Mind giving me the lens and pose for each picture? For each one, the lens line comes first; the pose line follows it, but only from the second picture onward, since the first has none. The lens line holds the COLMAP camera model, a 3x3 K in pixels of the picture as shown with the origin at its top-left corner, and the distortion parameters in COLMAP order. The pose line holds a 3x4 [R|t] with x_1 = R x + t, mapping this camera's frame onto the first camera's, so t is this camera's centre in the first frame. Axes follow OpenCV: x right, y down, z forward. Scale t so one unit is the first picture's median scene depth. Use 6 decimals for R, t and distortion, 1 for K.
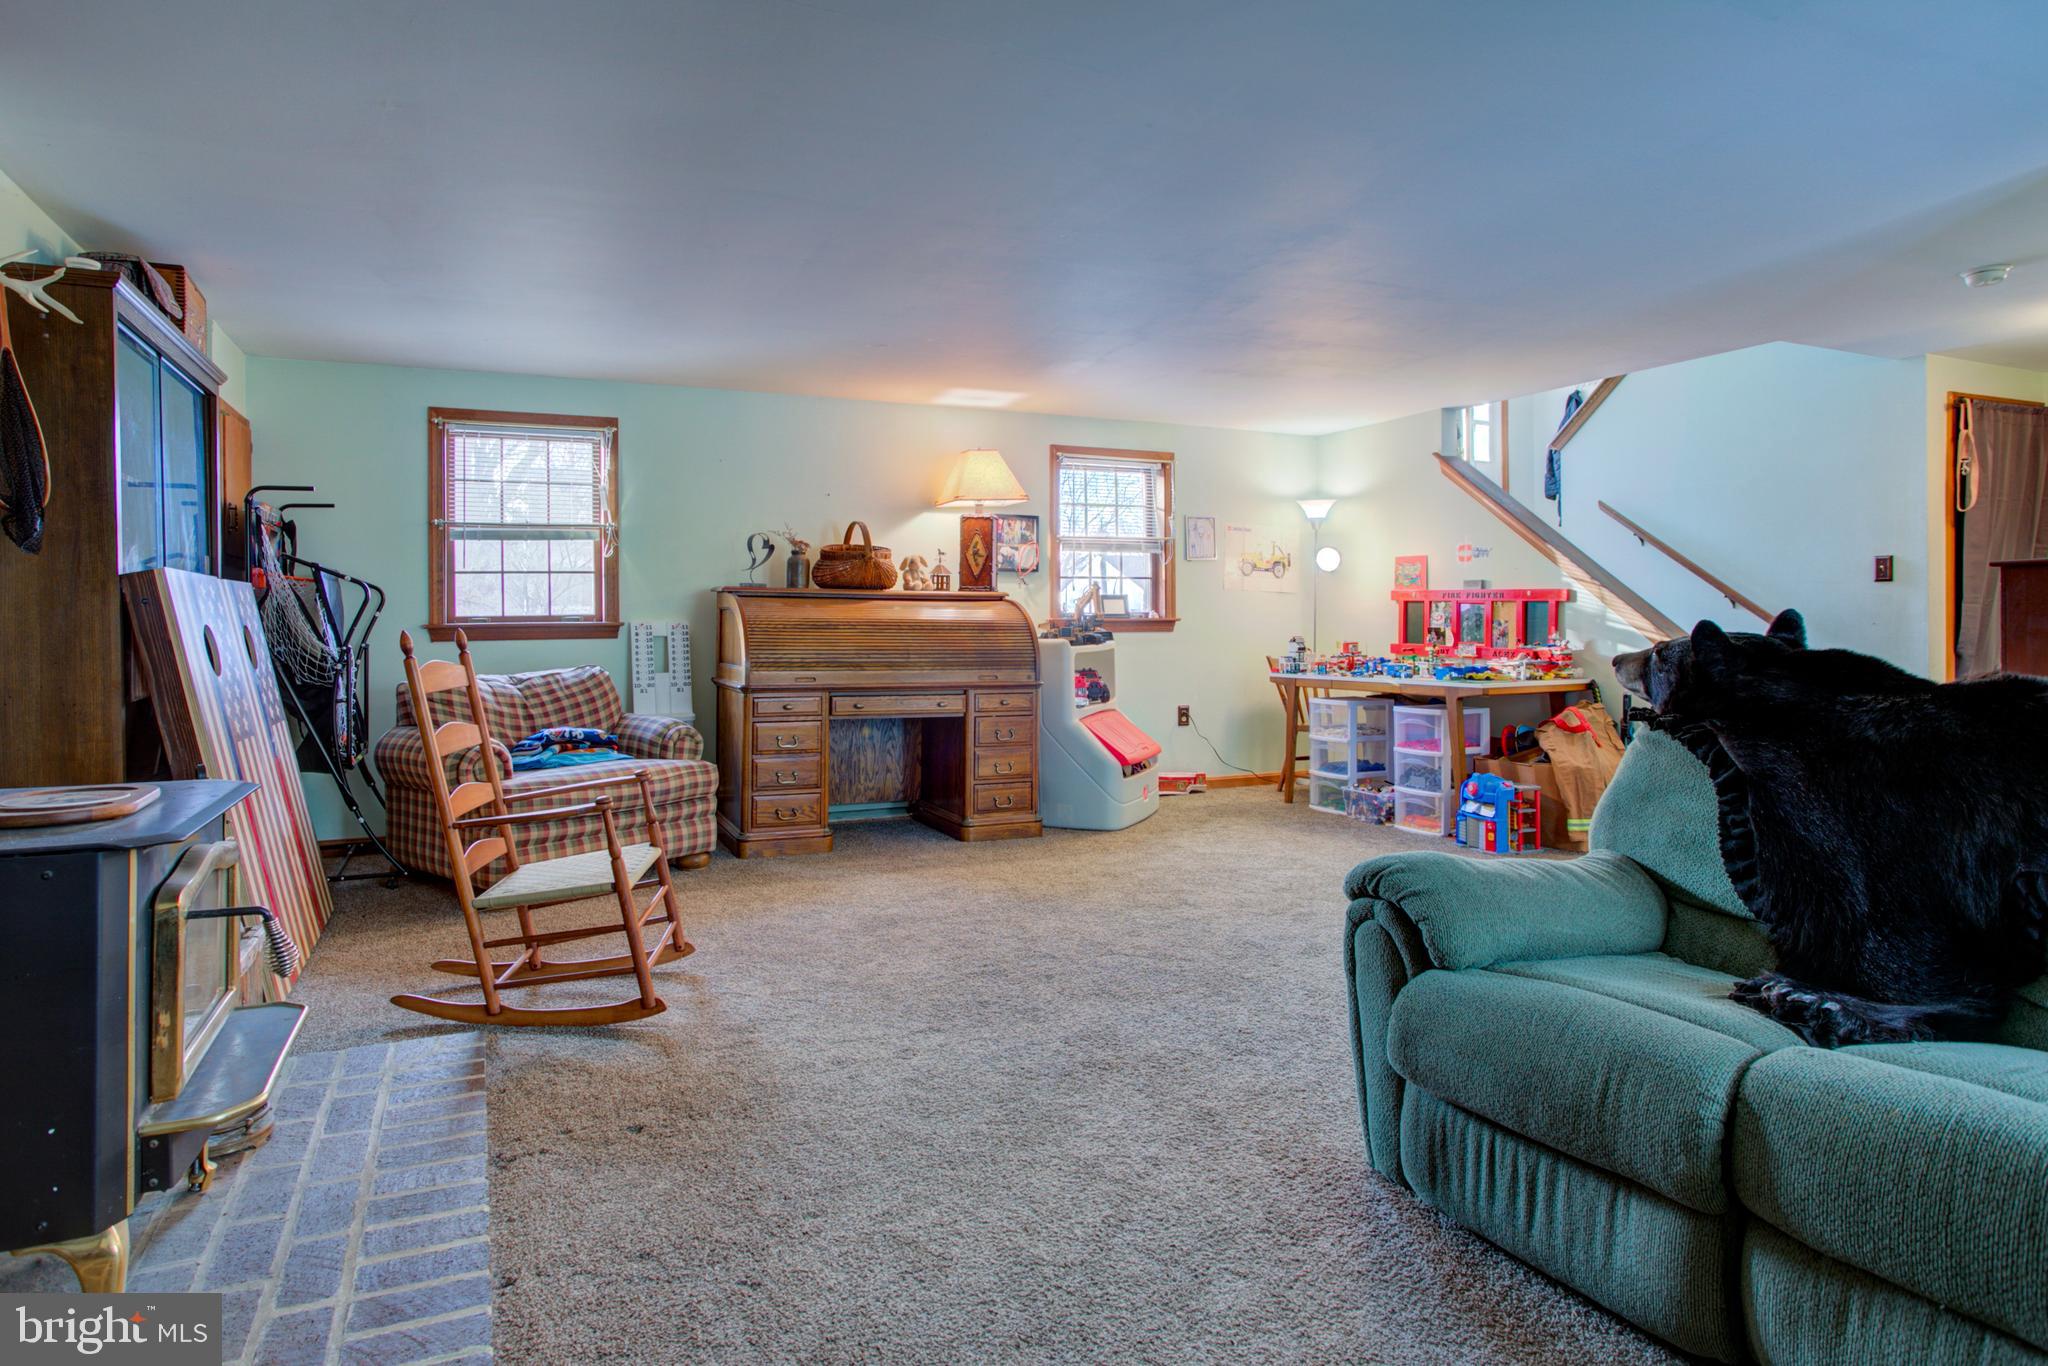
lens RADIAL K [[1152.5, 0, 1026.6], [0, 1152.5, 630.1], [0, 0, 1]] dist [0.021204, 0.001825]
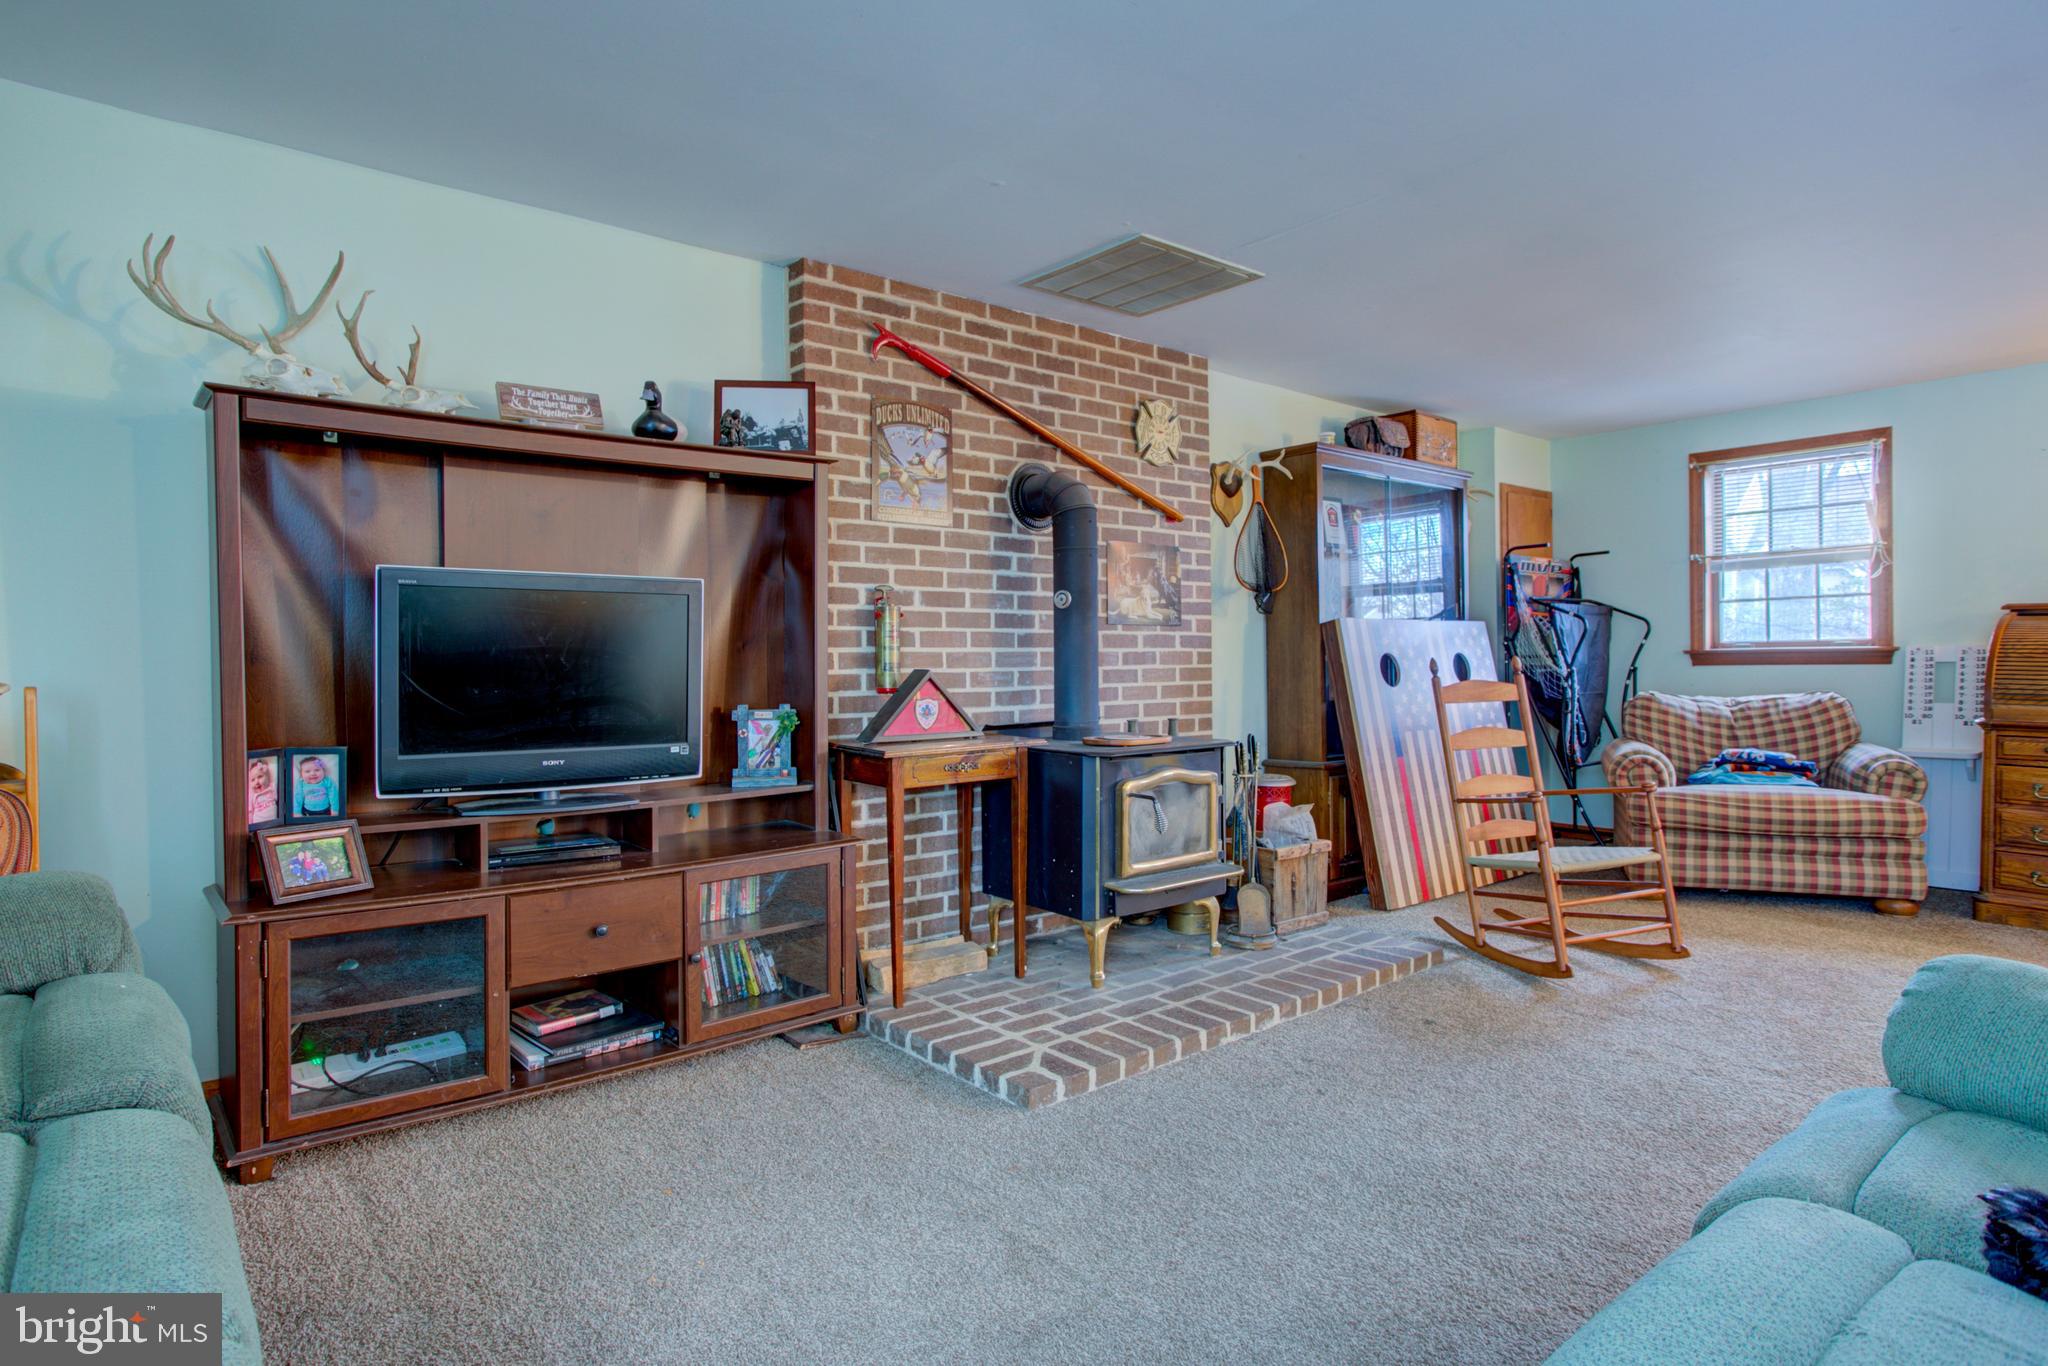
lens RADIAL K [[1152.5, 0, 1021.4], [0, 1152.5, 674.6], [0, 0, 1]] dist [0.021204, 0.001825]
pose [[0.273186, 0.013228, -0.961870, 0.571339], [-0.000399, 0.999907, 0.013637, 0.005092], [0.961961, -0.003341, 0.273166, 0.122760]]
